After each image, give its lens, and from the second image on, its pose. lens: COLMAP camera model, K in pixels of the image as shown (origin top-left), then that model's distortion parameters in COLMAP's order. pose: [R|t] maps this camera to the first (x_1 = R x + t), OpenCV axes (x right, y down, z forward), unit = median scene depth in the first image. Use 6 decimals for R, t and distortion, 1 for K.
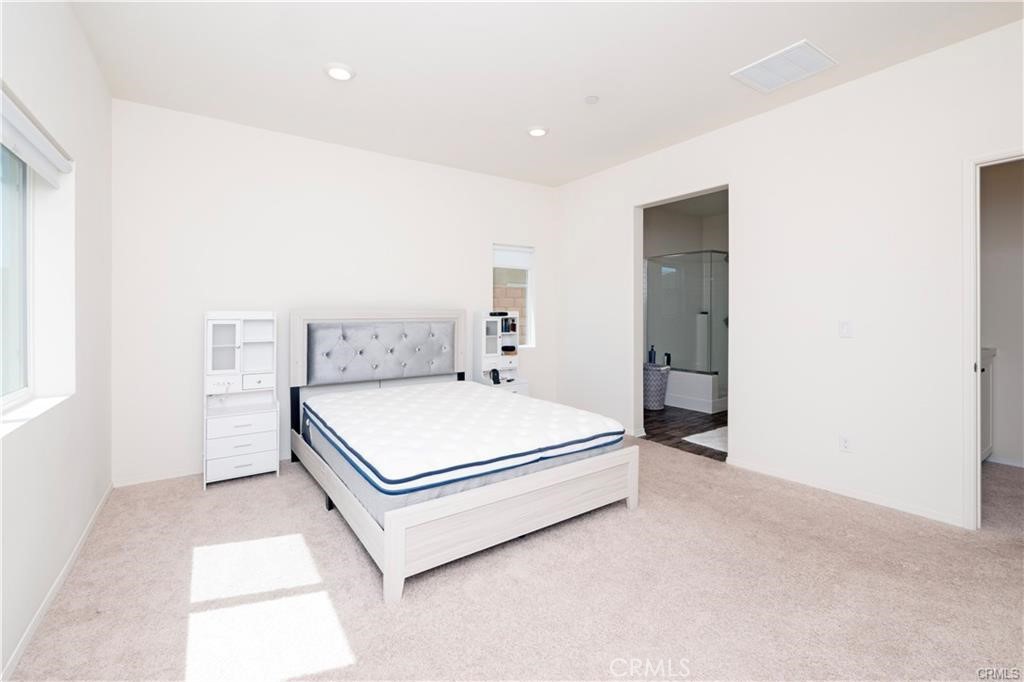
lens RADIAL K [[440.4, 0, 513.7], [0, 440.4, 327.1], [0, 0, 1]] dist [-0.000509, 0.000479]
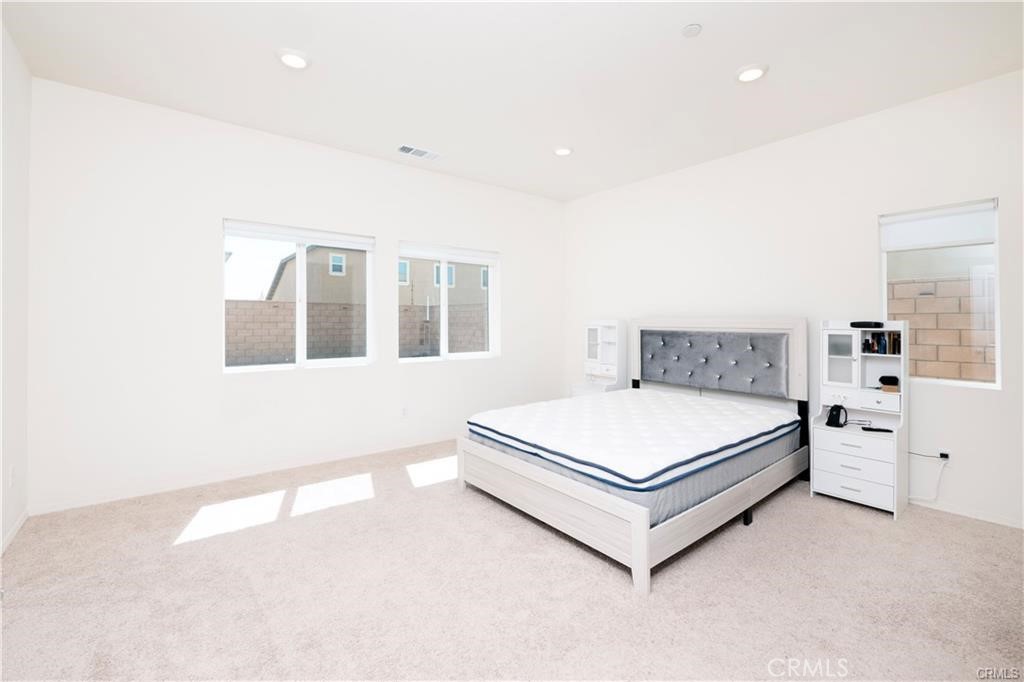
lens RADIAL K [[440.4, 0, 513.7], [0, 440.4, 327.1], [0, 0, 1]] dist [-0.000509, 0.000479]
pose [[0.082924, 0.014785, -0.996446, 0.774410], [-0.042980, 0.999013, 0.011246, -0.015523], [0.995629, 0.041895, 0.083478, 0.576073]]
